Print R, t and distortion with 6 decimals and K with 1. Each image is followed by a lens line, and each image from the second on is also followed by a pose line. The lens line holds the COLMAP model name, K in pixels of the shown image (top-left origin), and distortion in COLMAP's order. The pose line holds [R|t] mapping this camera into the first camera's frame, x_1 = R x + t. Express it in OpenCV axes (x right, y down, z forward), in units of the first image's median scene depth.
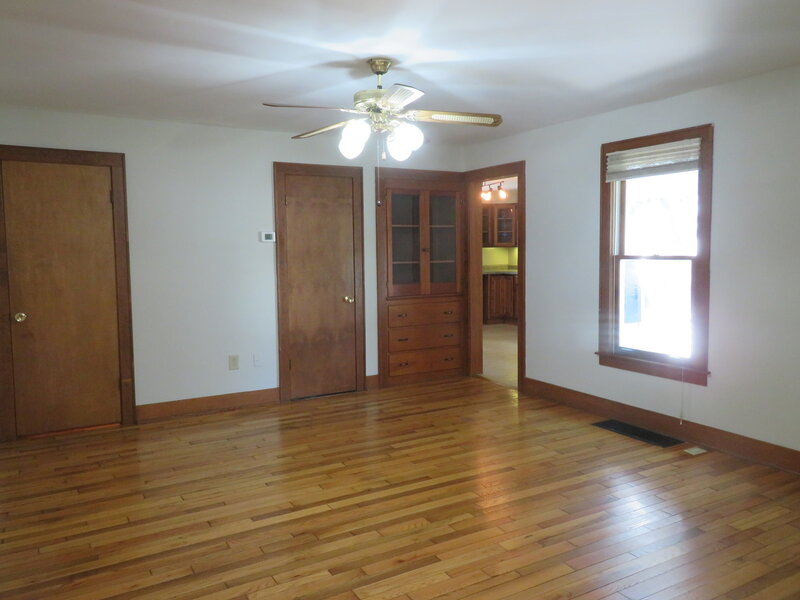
lens RADIAL K [[610.4, 0, 401.5], [0, 610.4, 305.3], [0, 0, 1]] dist [-0.001058, 0.008867]
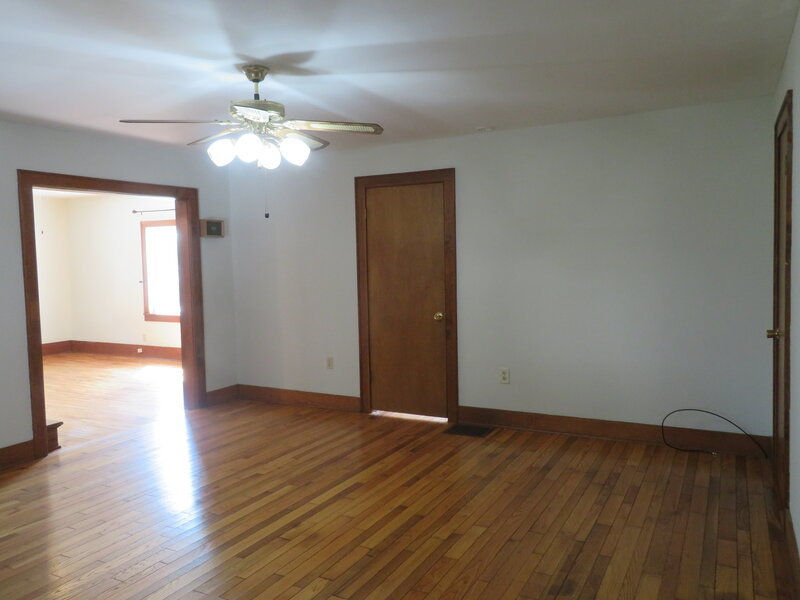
lens RADIAL K [[610.4, 0, 402.1], [0, 610.4, 298.5], [0, 0, 1]] dist [-0.001058, 0.008867]
pose [[-0.841364, 0.048383, -0.538299, 0.233779], [-0.035558, 0.988872, 0.144459, -0.135476], [0.539298, 0.140684, -0.830280, 1.485716]]
